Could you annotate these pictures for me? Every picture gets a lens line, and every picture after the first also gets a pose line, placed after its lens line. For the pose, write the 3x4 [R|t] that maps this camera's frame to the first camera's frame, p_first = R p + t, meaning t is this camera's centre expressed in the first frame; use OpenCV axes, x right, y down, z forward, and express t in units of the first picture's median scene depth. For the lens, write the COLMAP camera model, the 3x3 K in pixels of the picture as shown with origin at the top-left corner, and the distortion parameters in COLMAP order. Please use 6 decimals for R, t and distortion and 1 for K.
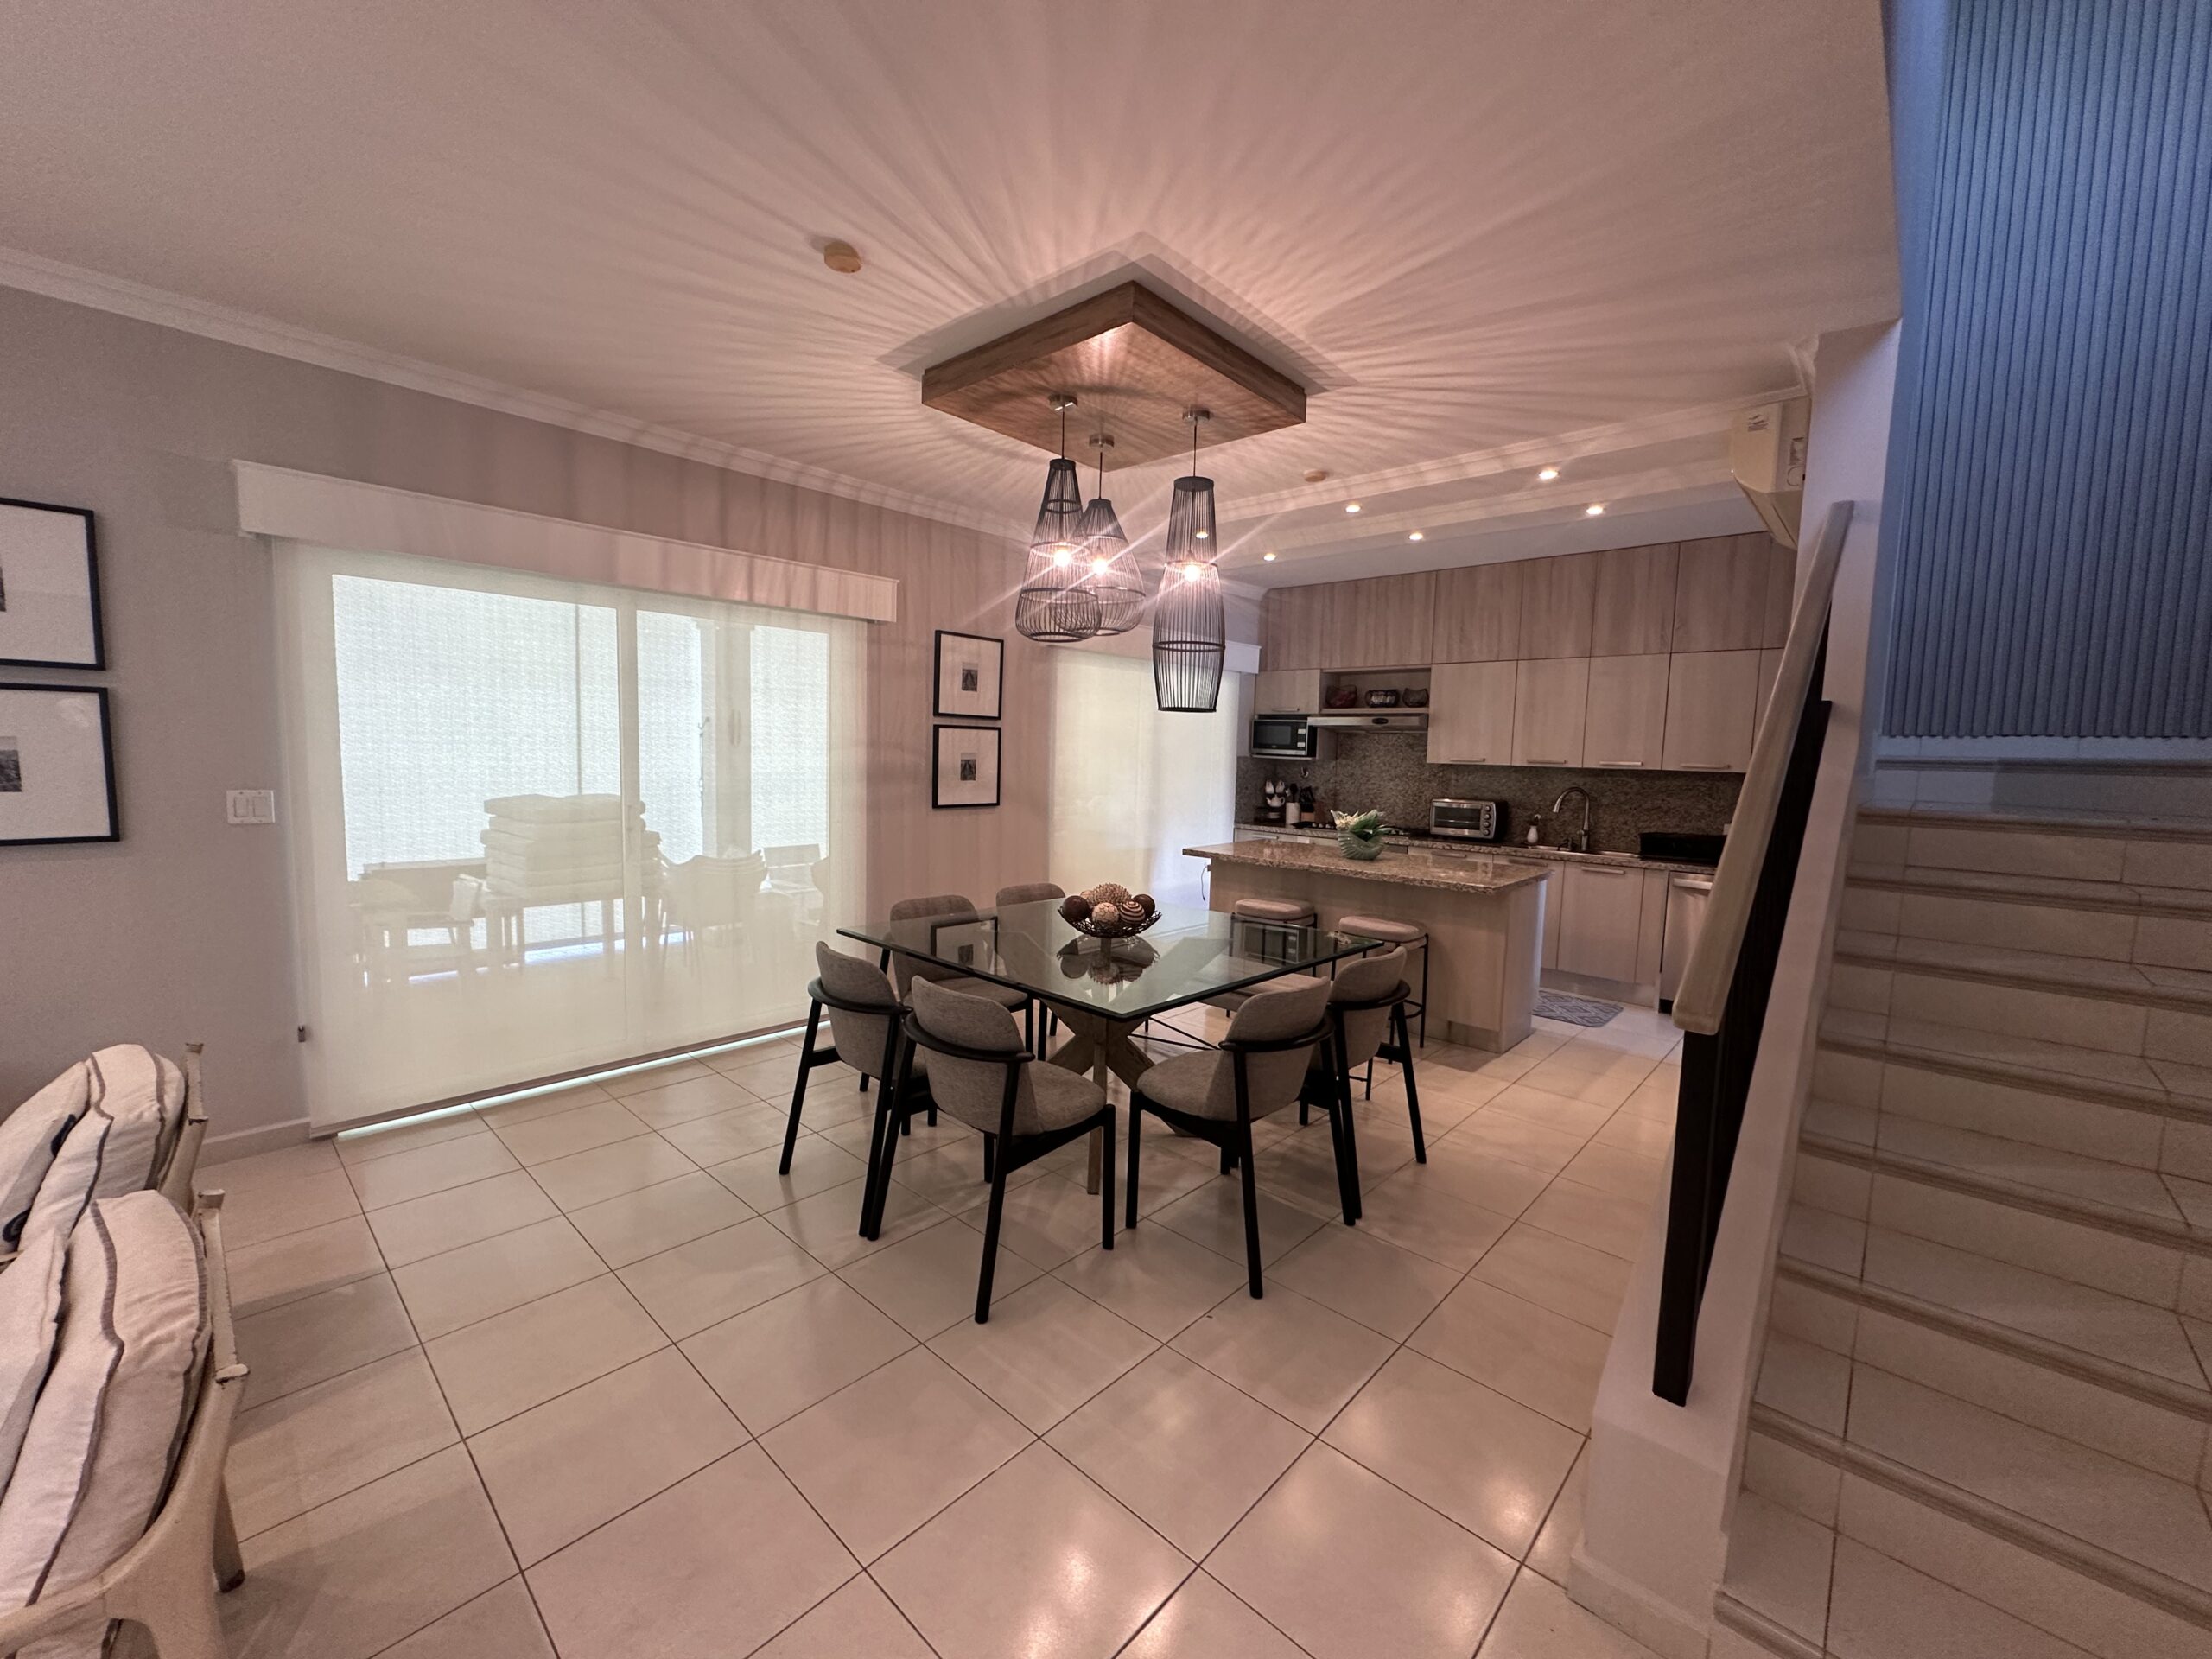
lens RADIAL K [[884.0, 0, 1107.1], [0, 884.0, 824.0], [0, 0, 1]] dist [-0.002581, 0.000658]
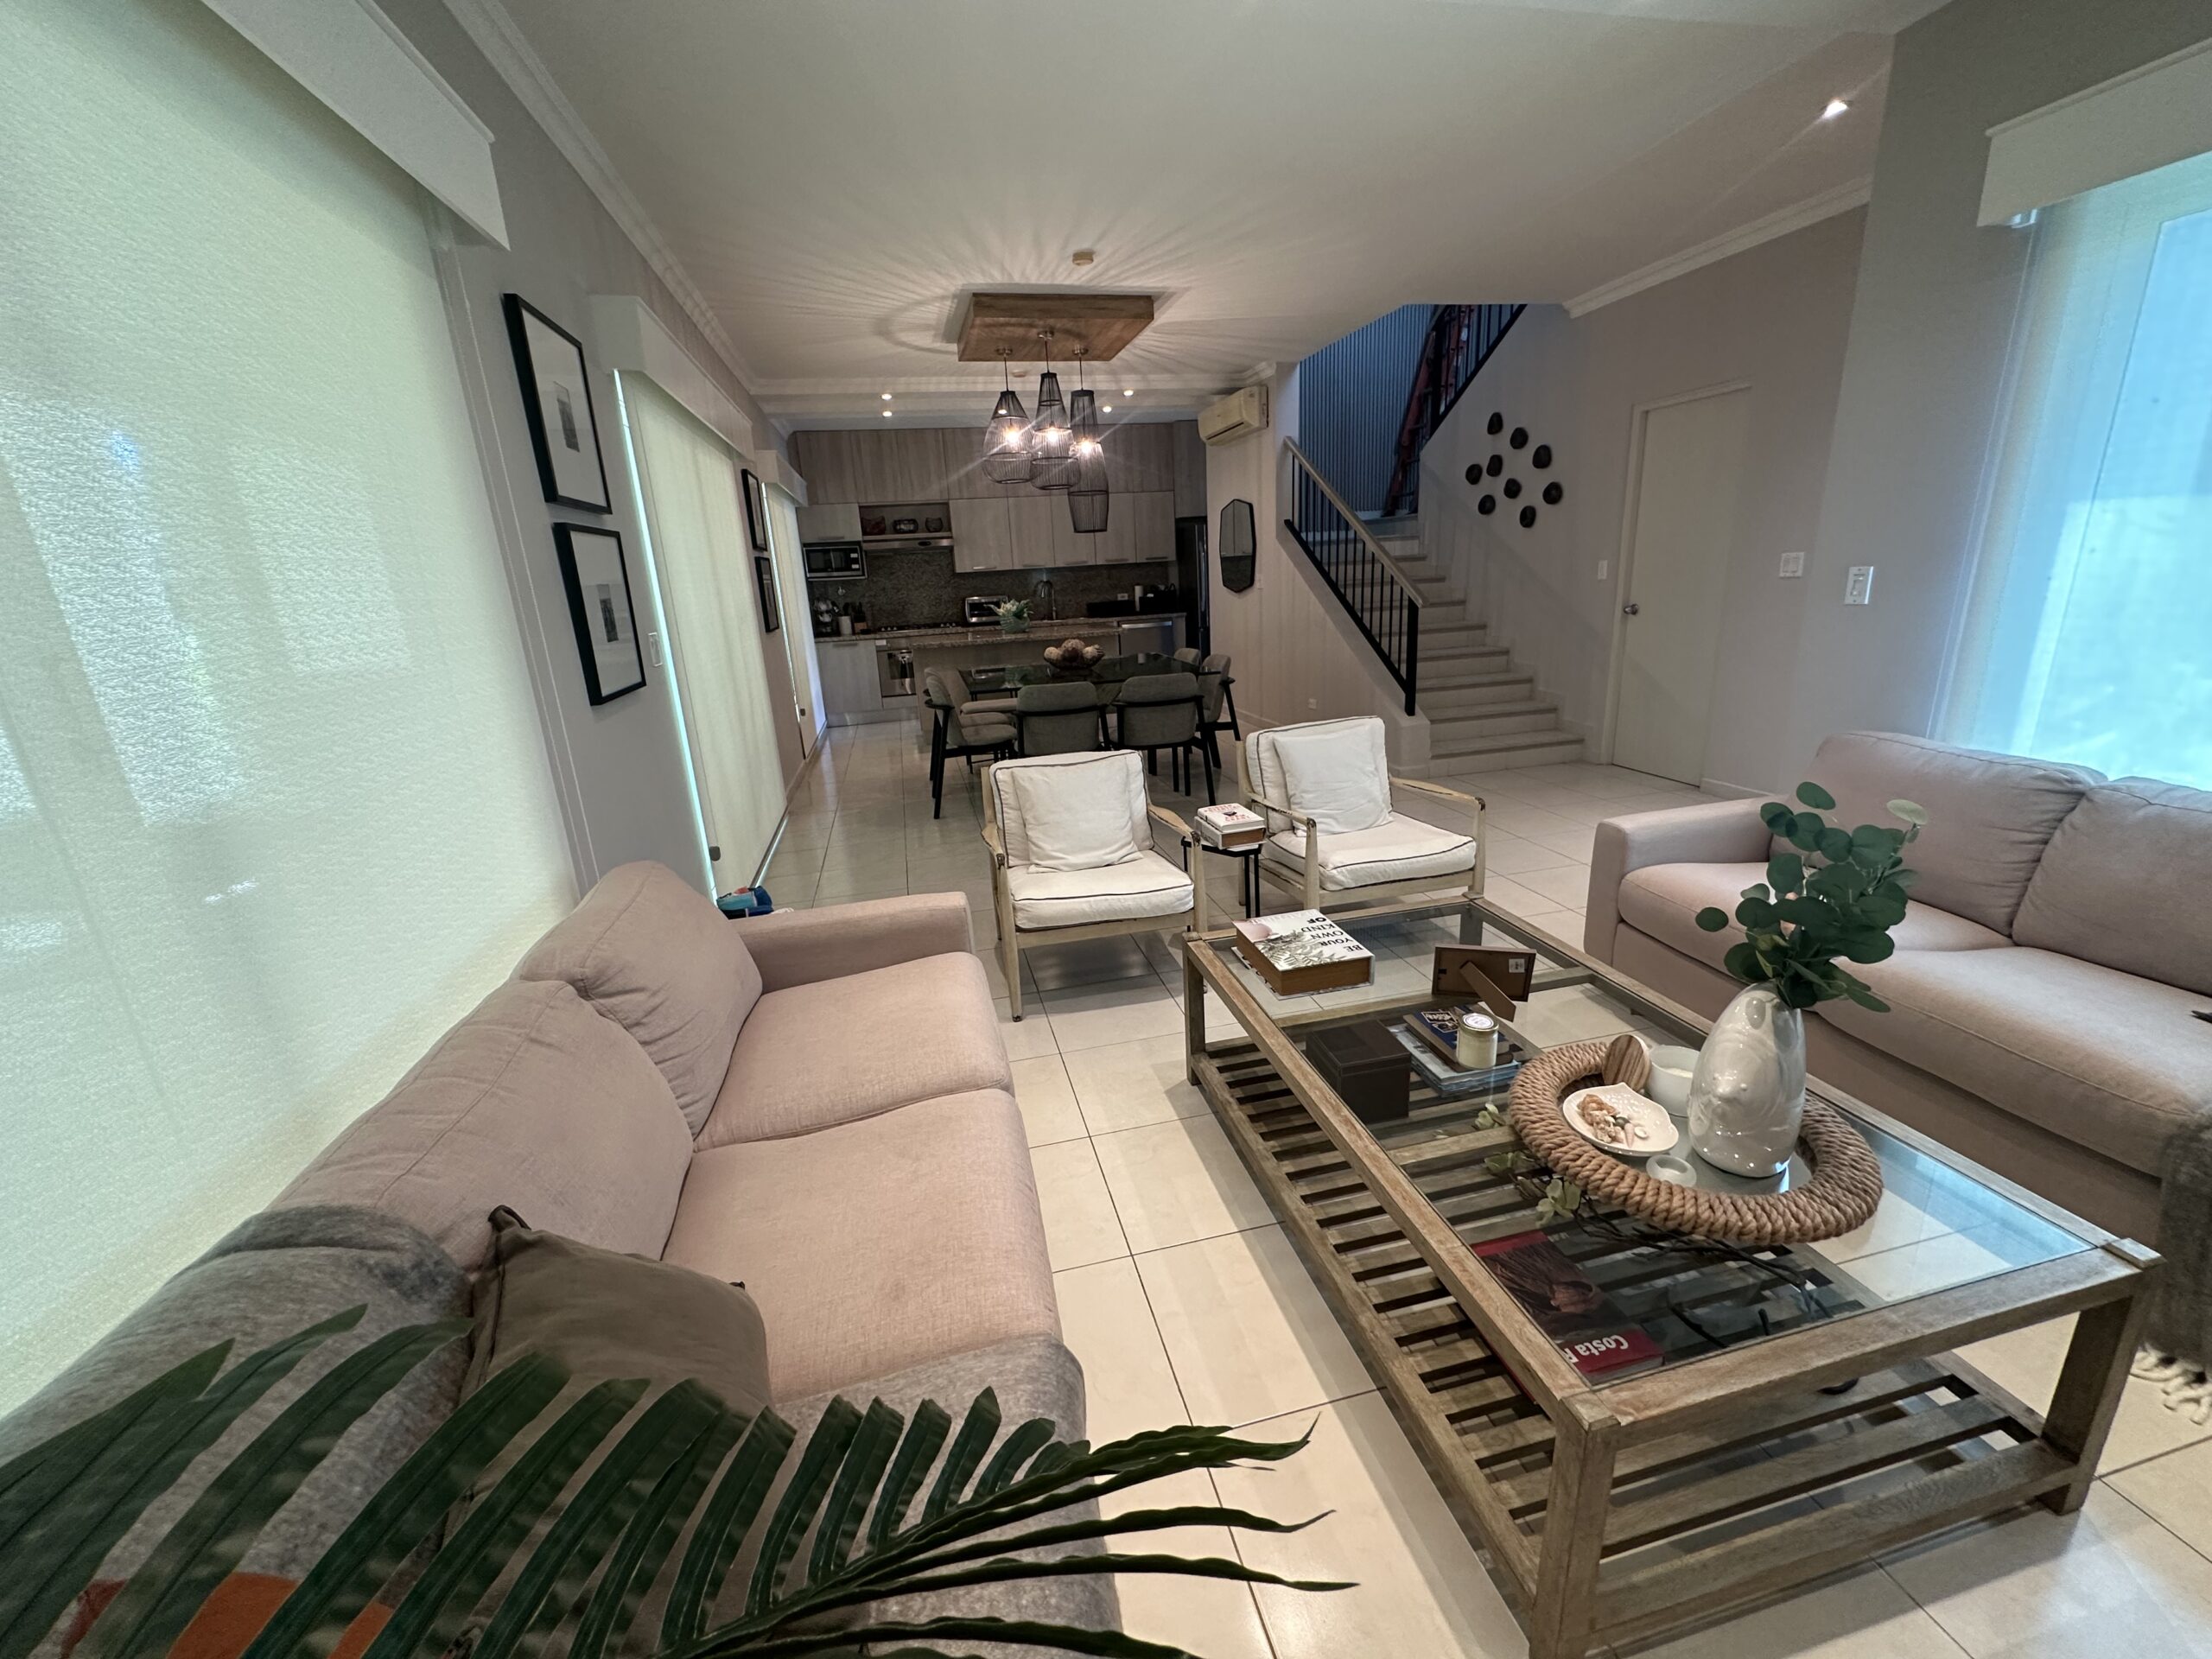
lens RADIAL K [[884.0, 0, 1102.5], [0, 884.0, 829.1], [0, 0, 1]] dist [-0.002581, 0.000658]
pose [[0.561883, -0.289342, 0.774963, -0.792451], [0.141597, 0.956647, 0.254511, -0.003484], [-0.815007, -0.033273, 0.578494, -0.026769]]
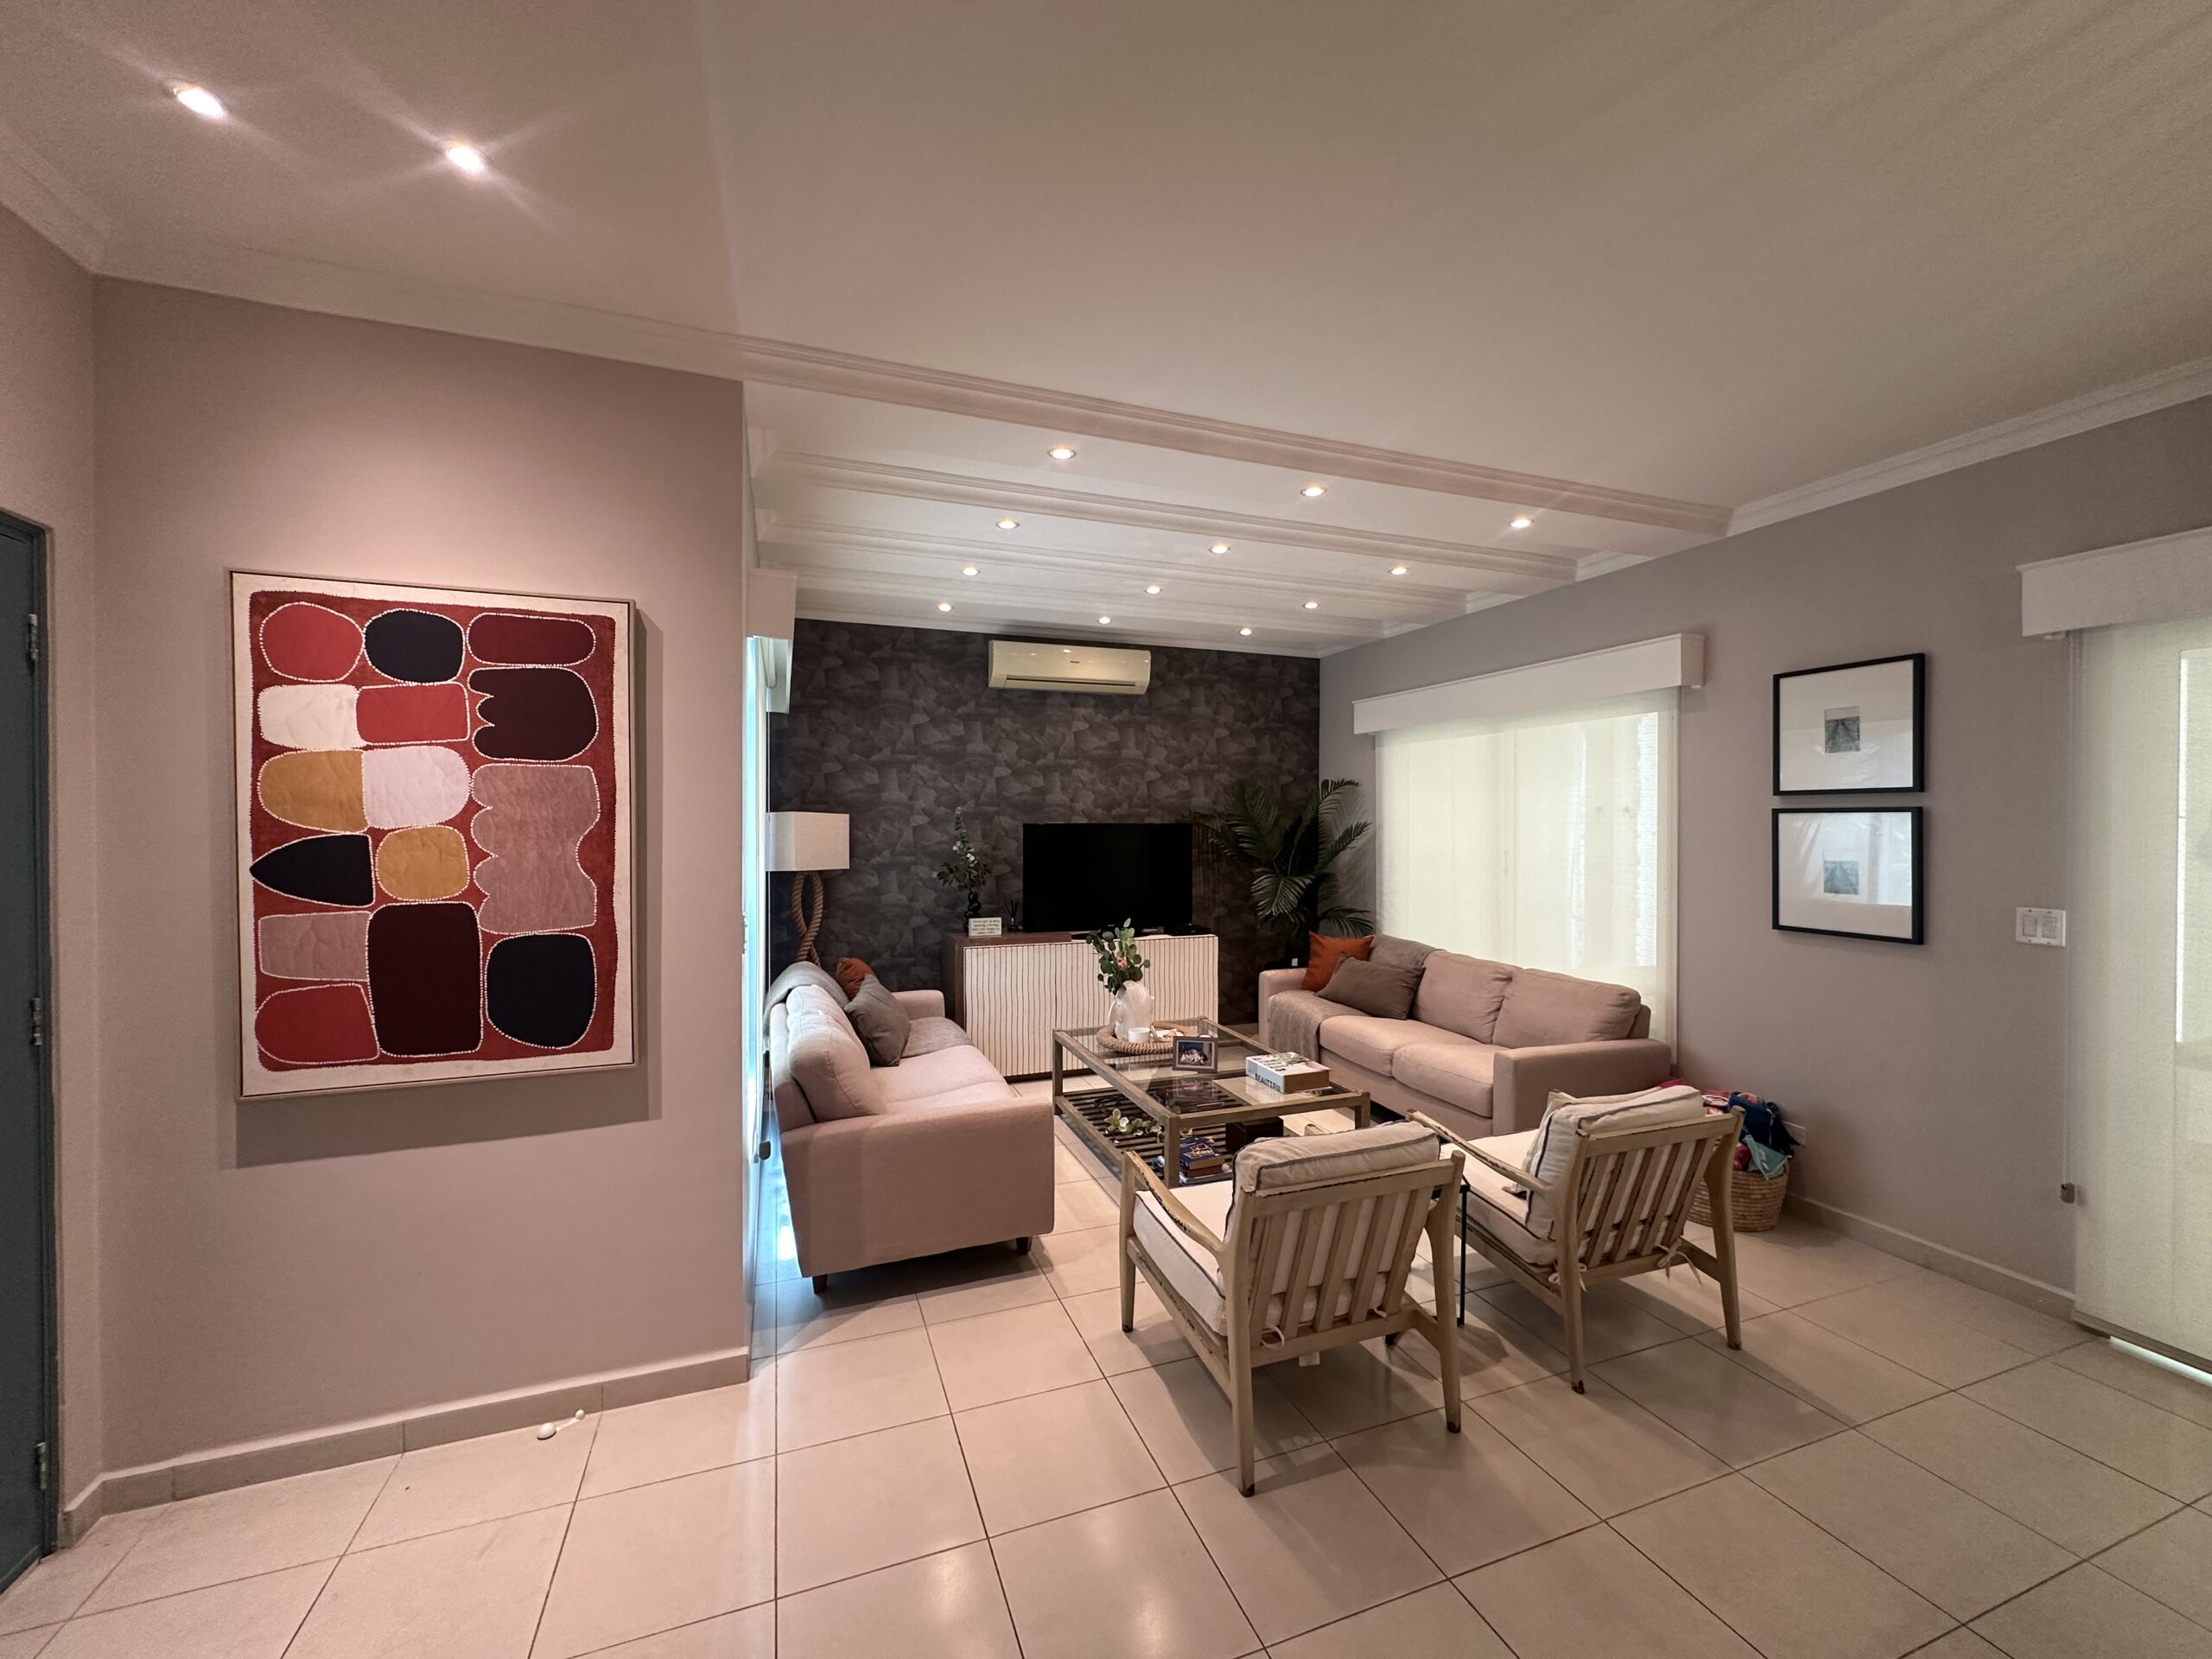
lens RADIAL K [[884.0, 0, 1106.3], [0, 884.0, 826.9], [0, 0, 1]] dist [-0.002581, 0.000658]
pose [[-0.449505, -0.027607, -0.892851, 0.153221], [-0.102084, 0.994562, 0.020643, -0.021295], [0.887425, 0.100425, -0.449879, 0.273451]]
